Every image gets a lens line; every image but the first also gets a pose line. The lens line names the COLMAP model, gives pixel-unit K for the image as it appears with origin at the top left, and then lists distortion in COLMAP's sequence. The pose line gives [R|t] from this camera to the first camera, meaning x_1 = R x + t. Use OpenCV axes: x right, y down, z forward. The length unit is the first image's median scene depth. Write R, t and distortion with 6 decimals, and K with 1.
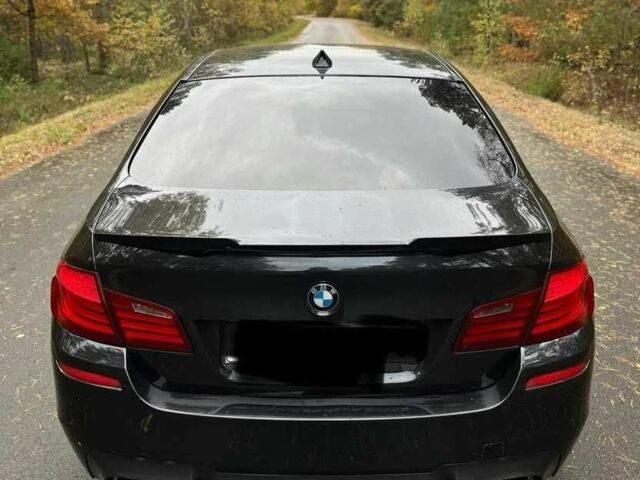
lens RADIAL K [[660.7, 0, 320.0], [0, 660.7, 240.0], [0, 0, 1]] dist [0.000592, 0.002025]
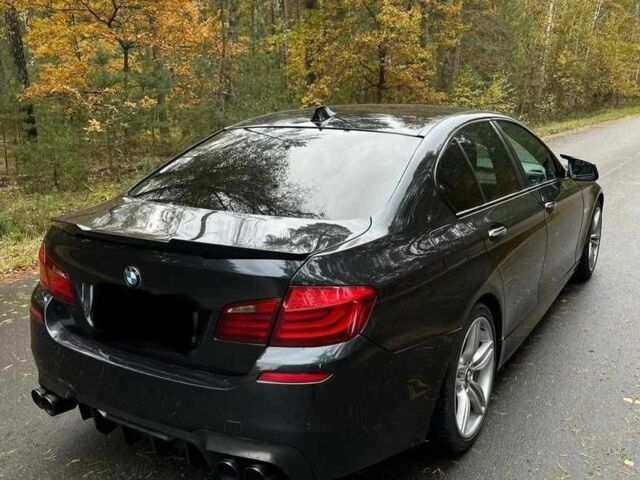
lens RADIAL K [[660.7, 0, 320.0], [0, 660.7, 240.0], [0, 0, 1]] dist [0.000592, 0.002025]
pose [[0.847817, 0.106297, -0.519526, 0.102484], [-0.156723, 0.986166, -0.053984, 0.002379], [0.506600, 0.127190, 0.852748, 0.001348]]
